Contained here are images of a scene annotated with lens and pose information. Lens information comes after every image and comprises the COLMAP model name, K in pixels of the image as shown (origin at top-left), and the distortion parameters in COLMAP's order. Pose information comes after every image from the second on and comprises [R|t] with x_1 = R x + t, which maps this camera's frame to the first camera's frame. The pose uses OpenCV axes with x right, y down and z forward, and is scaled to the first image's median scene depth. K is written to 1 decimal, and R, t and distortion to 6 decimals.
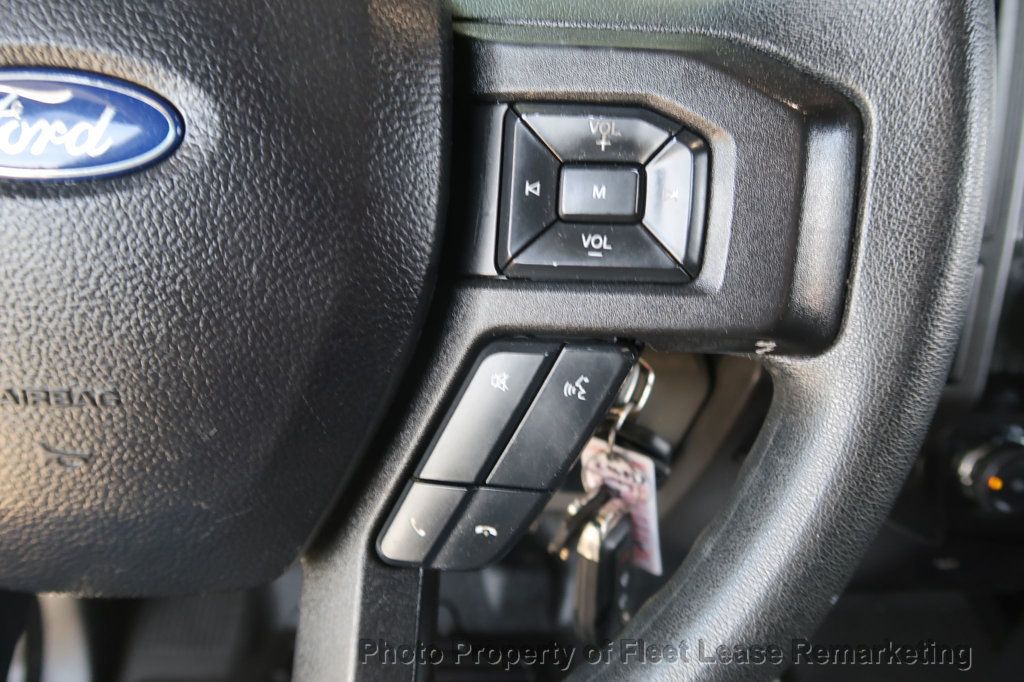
lens RADIAL K [[714.8, 0, 509.3], [0, 714.8, 342.3], [0, 0, 1]] dist [-0.001855, -0.000785]
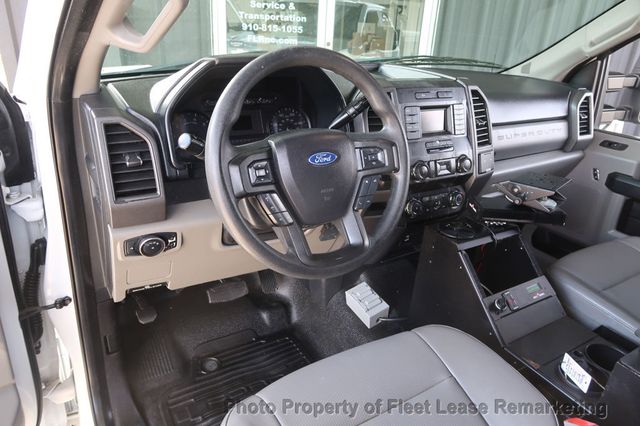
lens RADIAL K [[446.7, 0, 323.3], [0, 446.7, 210.9], [0, 0, 1]] dist [-0.001855, -0.000785]
pose [[0.857468, -0.192316, 0.477246, -2.886721], [0.242592, 0.969067, -0.045360, 0.477646], [-0.453761, 0.154671, 0.877598, -3.109450]]
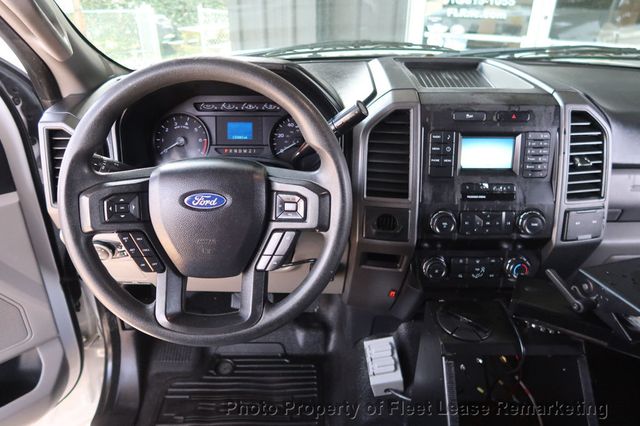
lens RADIAL K [[446.7, 0, 319.8], [0, 446.7, 213.3], [0, 0, 1]] dist [-0.001855, -0.000785]
pose [[0.999469, -0.030262, -0.012090, 0.401817], [0.029594, 0.998203, -0.052110, 0.058401], [0.013645, 0.051724, 0.998568, -2.743156]]
